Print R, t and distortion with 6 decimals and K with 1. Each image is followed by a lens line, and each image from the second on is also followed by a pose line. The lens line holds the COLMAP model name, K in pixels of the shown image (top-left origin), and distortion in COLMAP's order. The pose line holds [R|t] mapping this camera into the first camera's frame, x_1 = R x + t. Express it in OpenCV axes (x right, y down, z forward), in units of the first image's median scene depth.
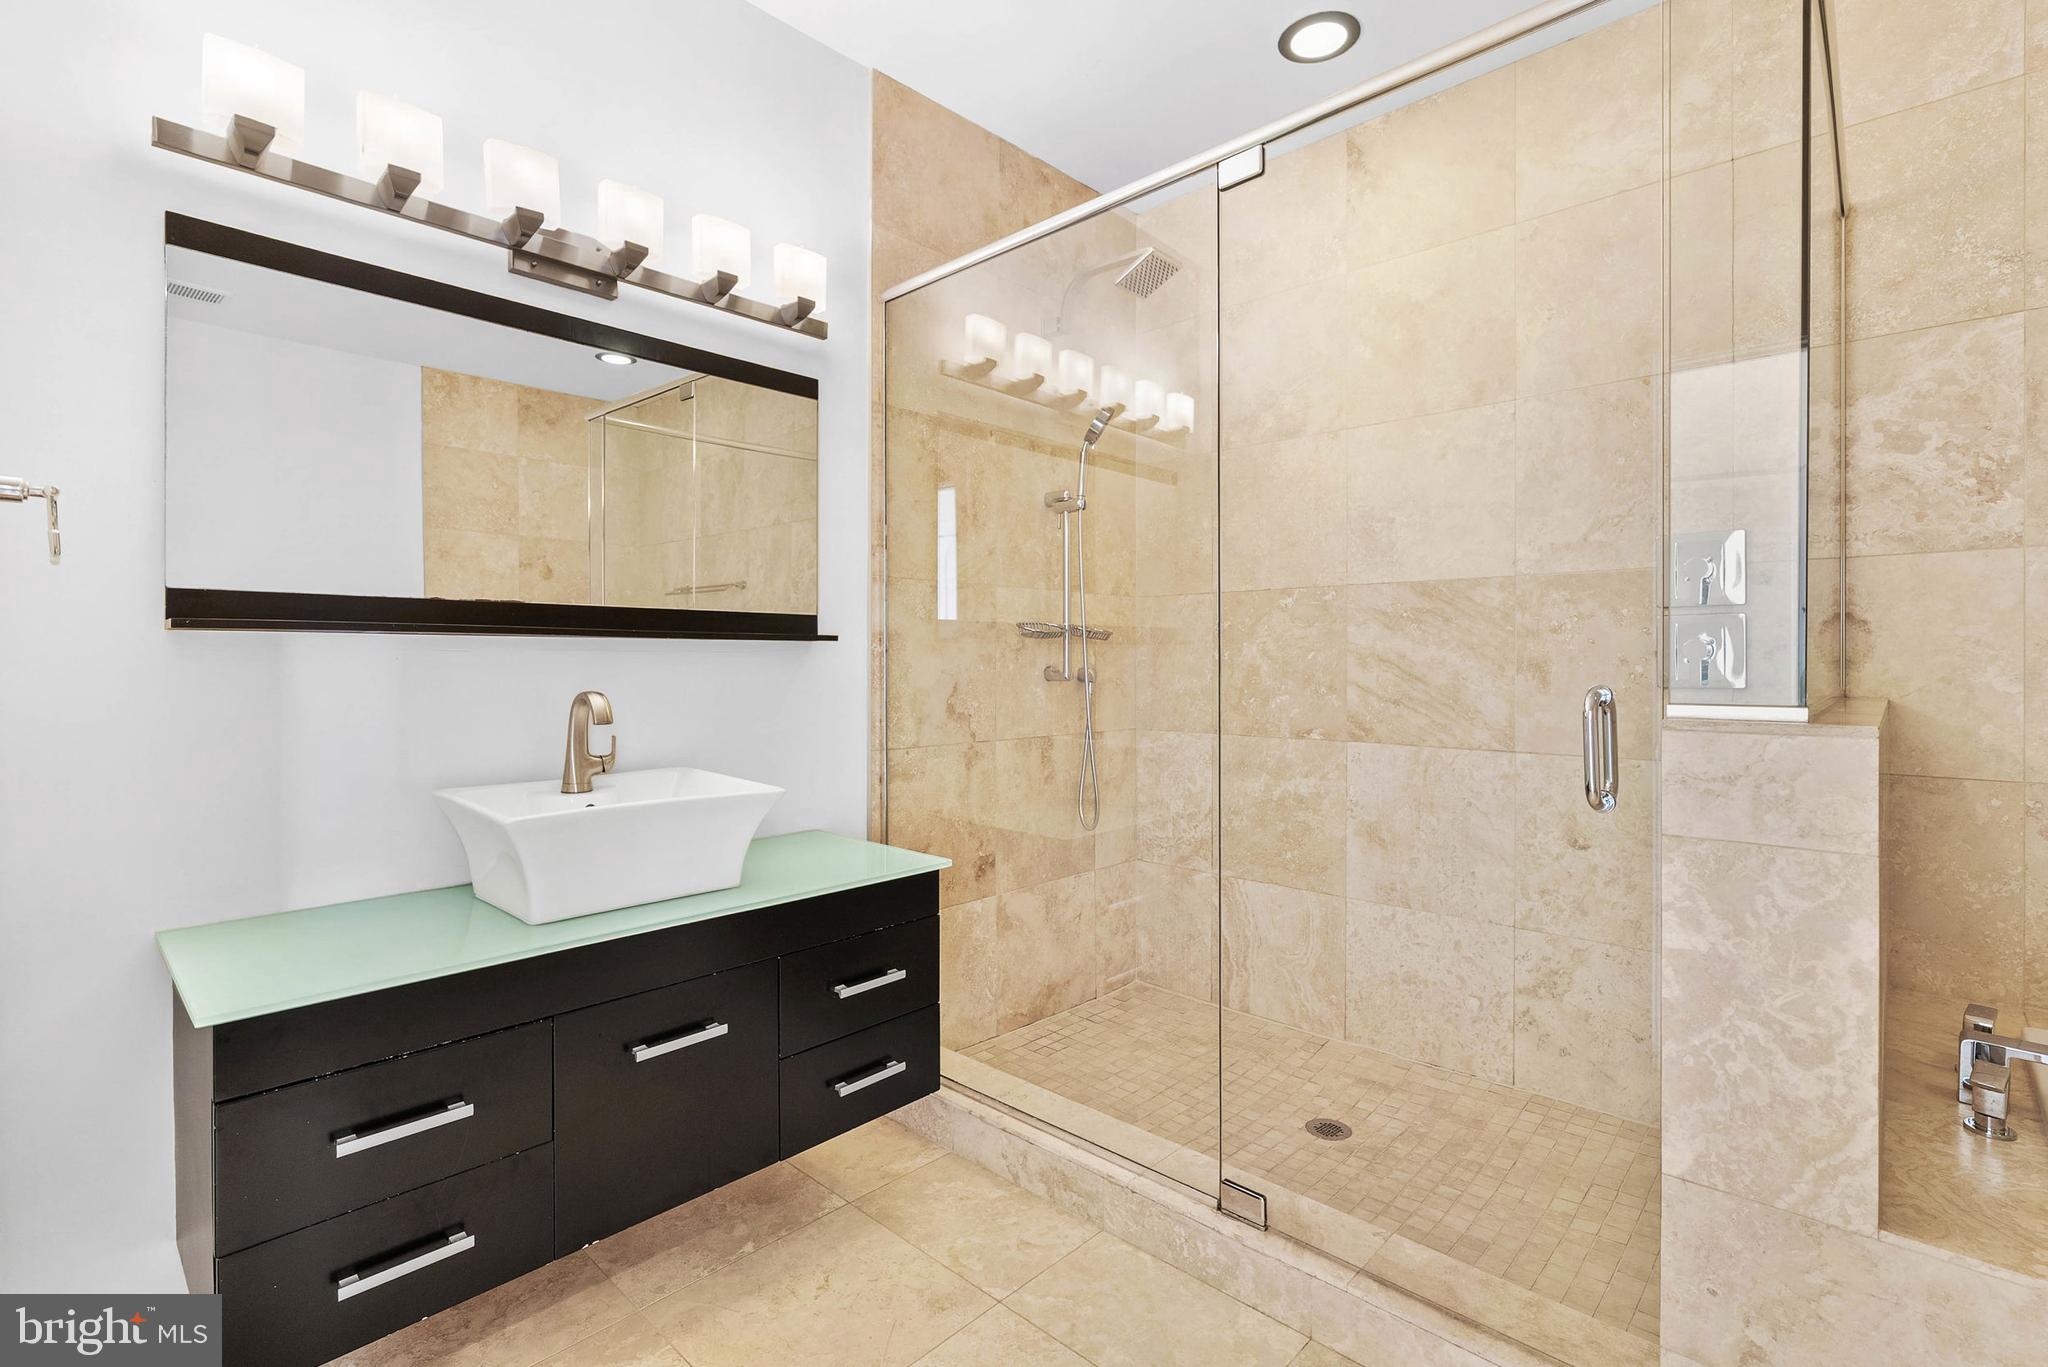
lens RADIAL K [[936.0, 0, 1048.5], [0, 936.0, 680.1], [0, 0, 1]] dist [-0.002344, 0.001171]
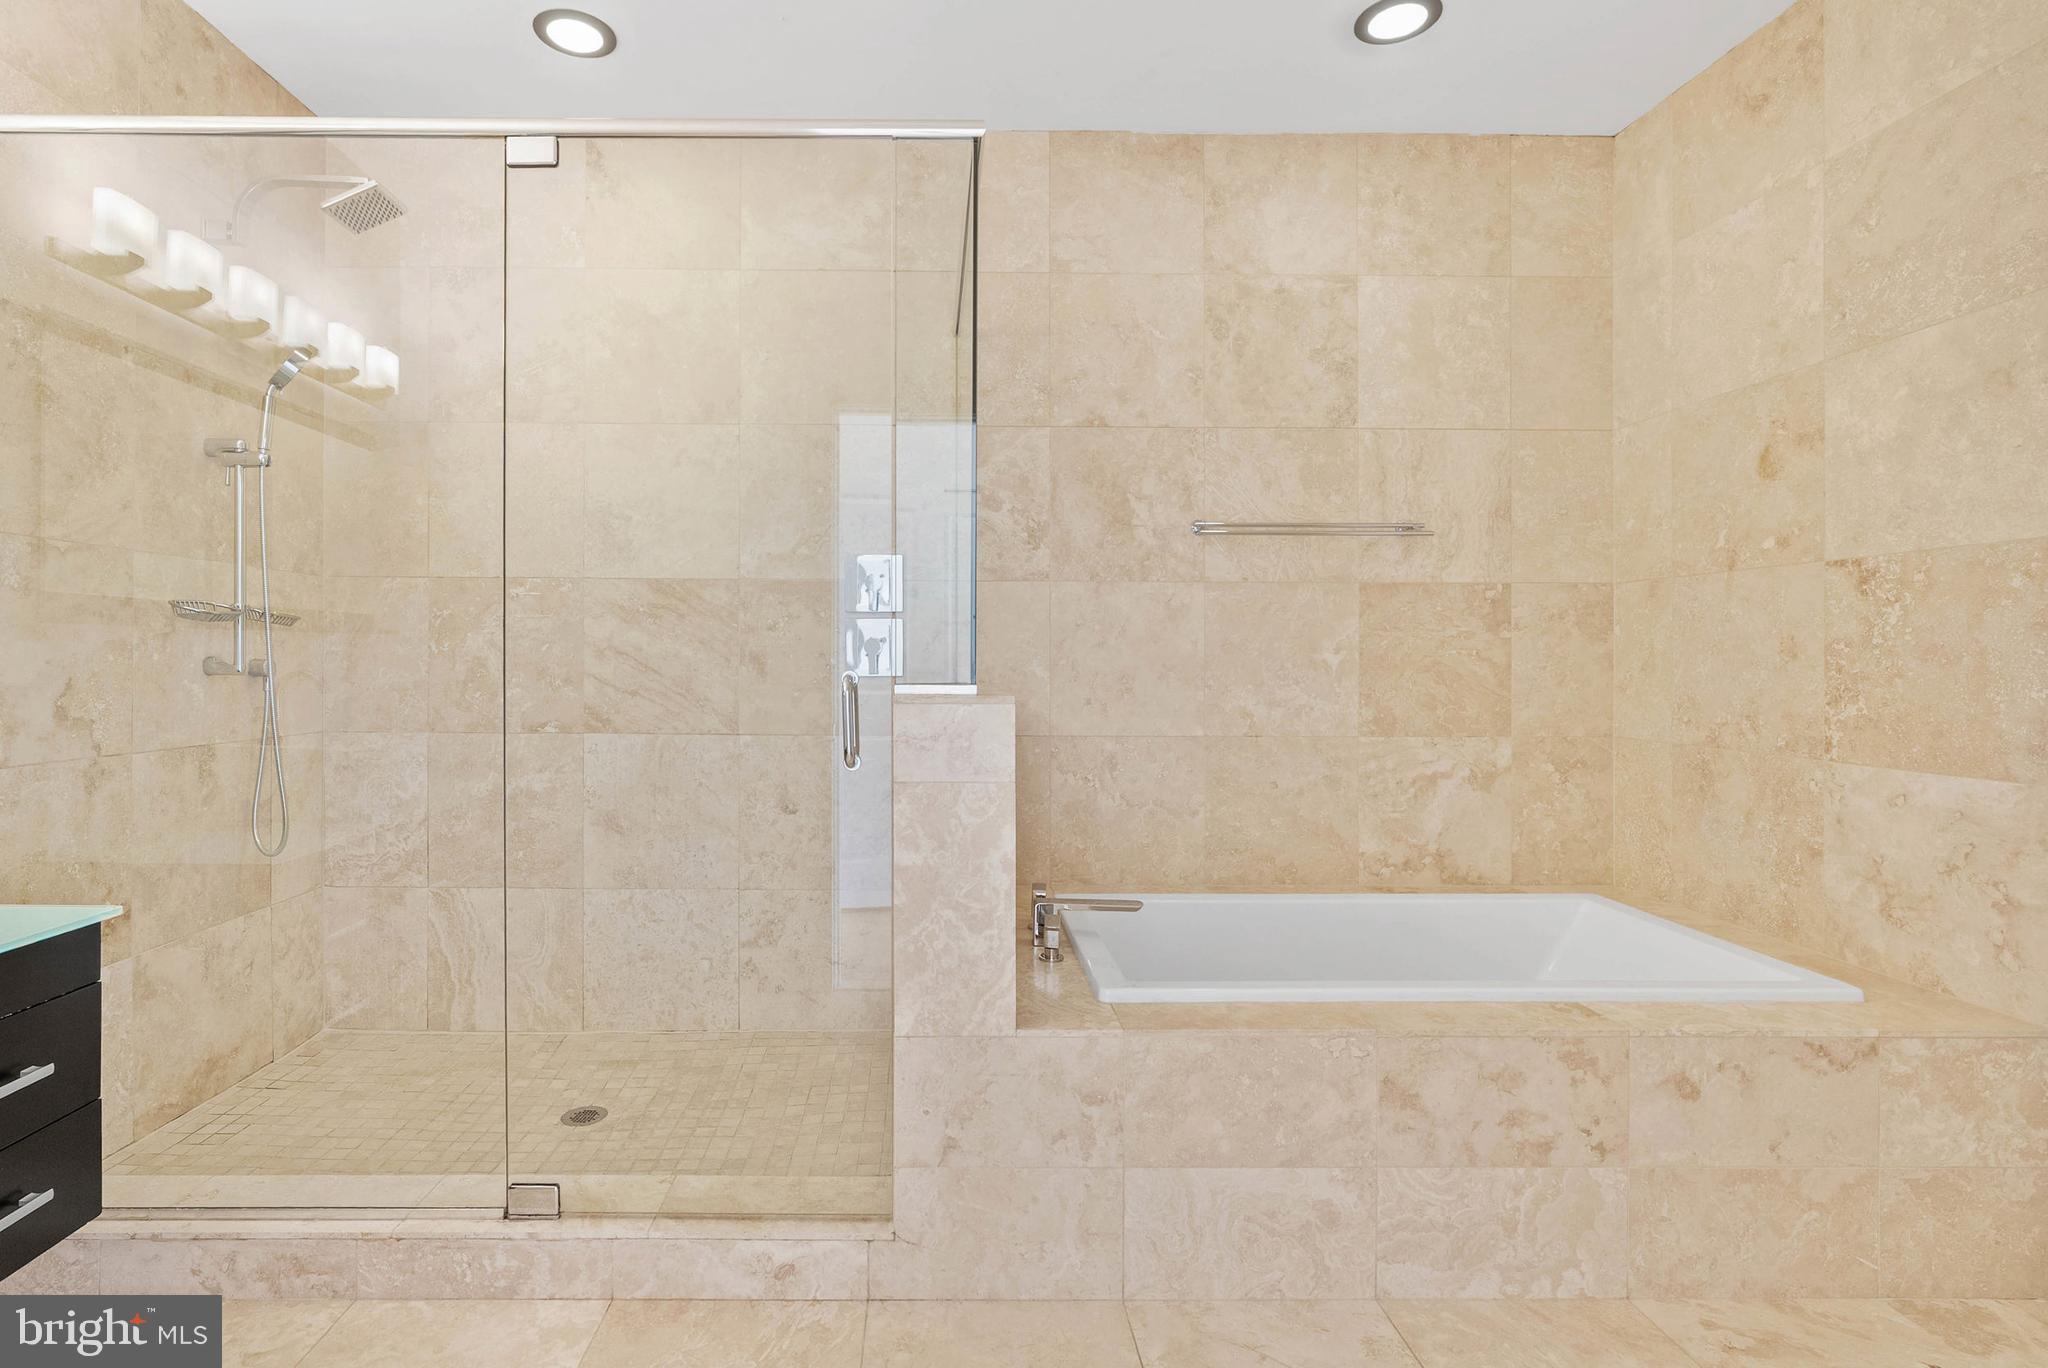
lens RADIAL K [[974.0, 0, 942.7], [0, 974.0, 677.9], [0, 0, 1]] dist [0.000253, 0.001051]
pose [[0.733099, -0.008320, 0.680071, -0.152824], [0.008122, 0.999961, 0.003478, 0.007827], [-0.680073, 0.002974, 0.733138, -0.042493]]
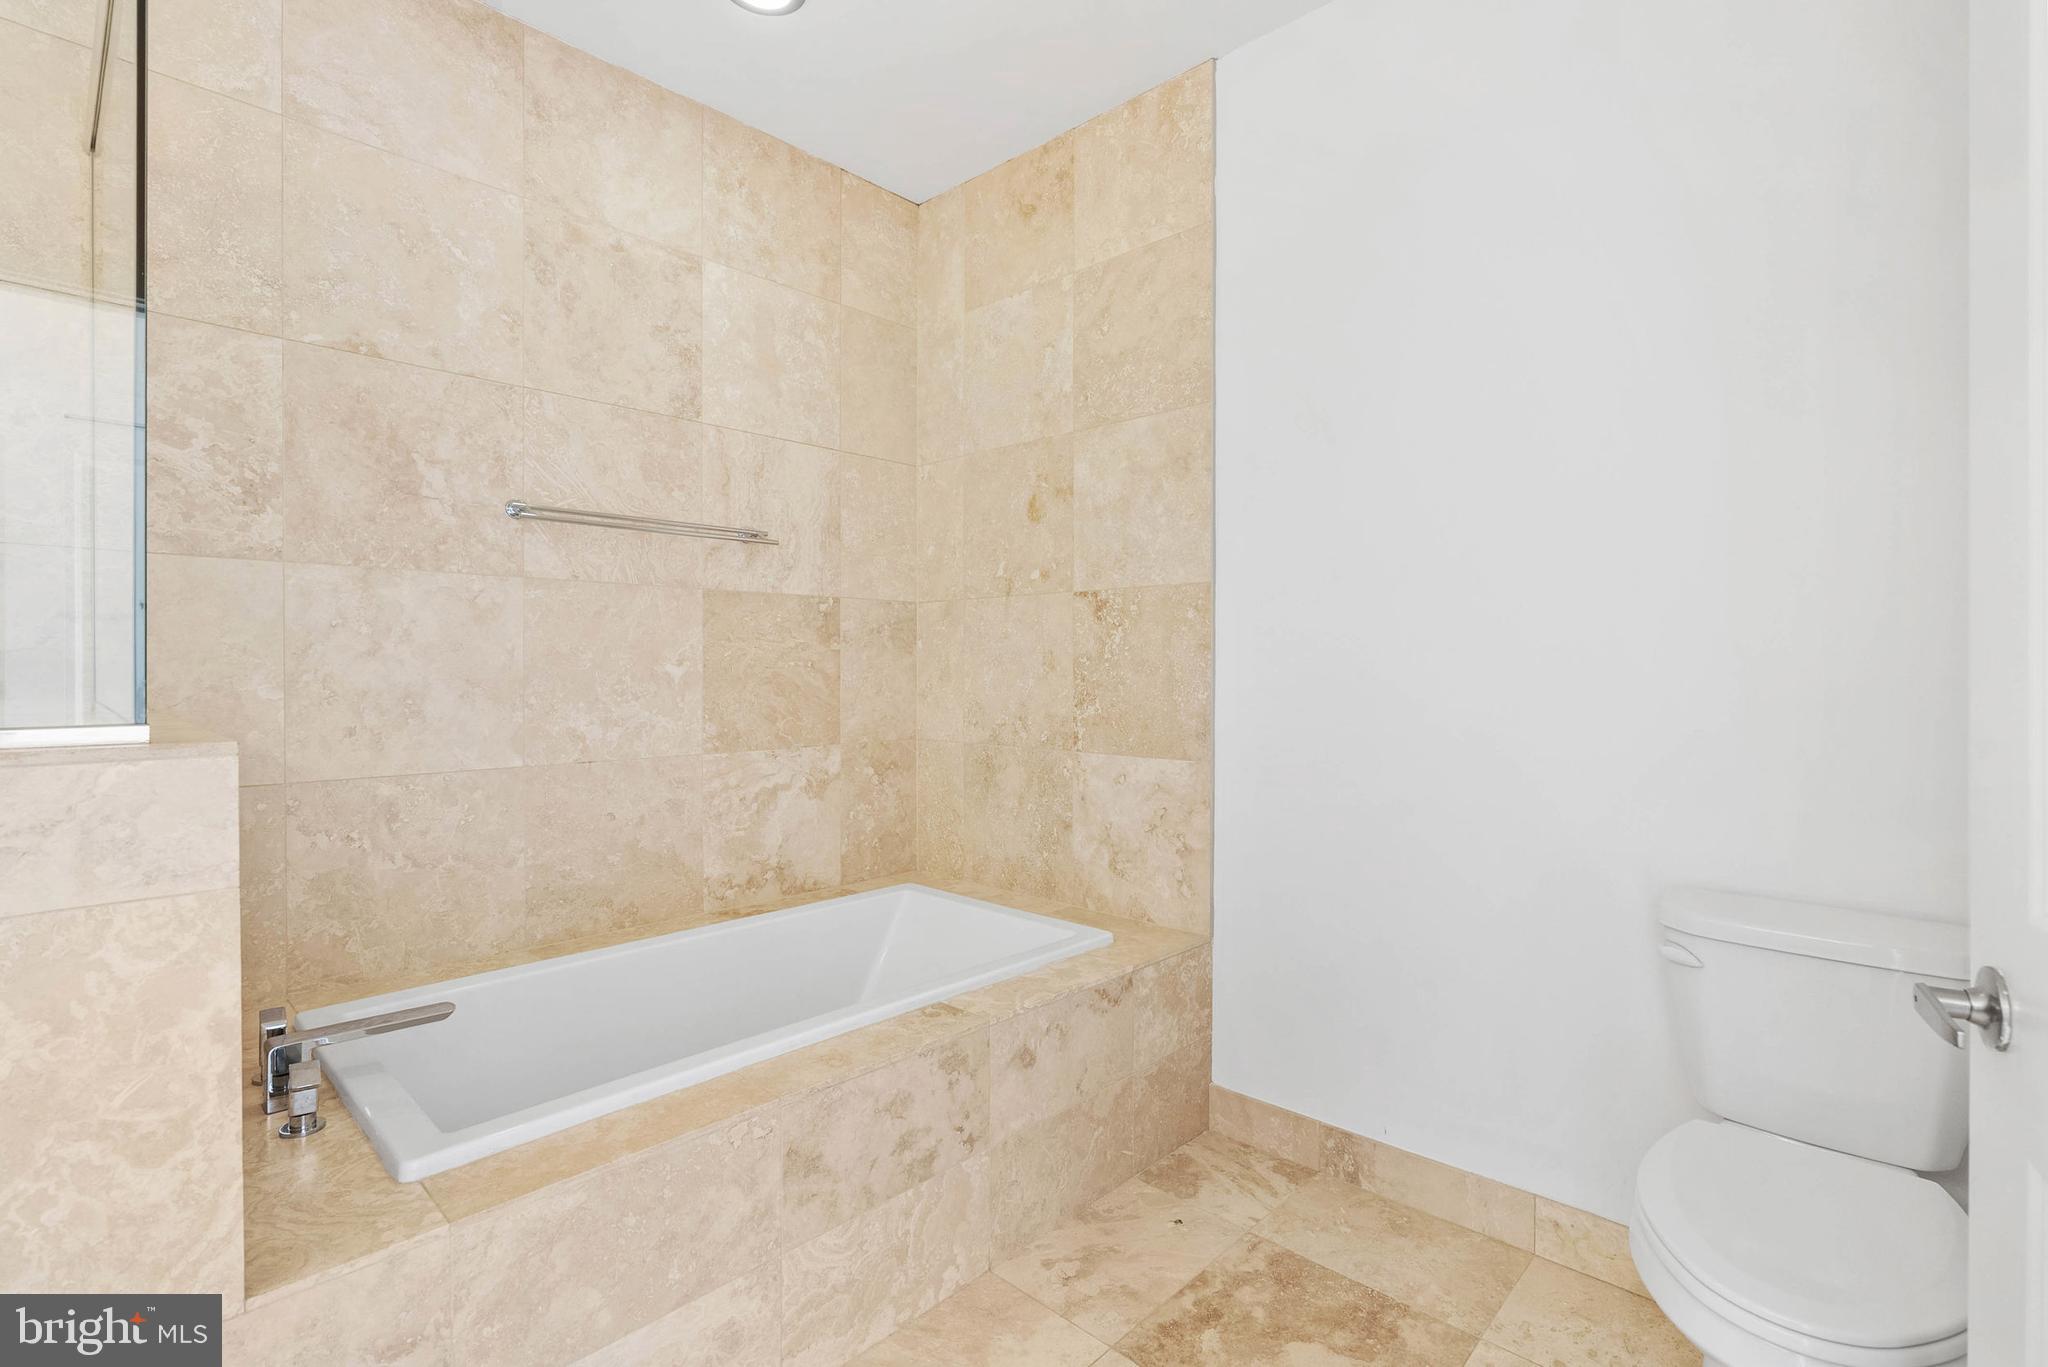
lens RADIAL K [[933.3, 0, 1029.8], [0, 933.3, 670.0], [0, 0, 1]] dist [-0.013610, 0.004805]
pose [[0.015845, 0.000179, 0.999874, 0.006728], [0.019266, 0.999814, -0.000484, -0.002273], [-0.999689, 0.019272, 0.015839, 0.128379]]
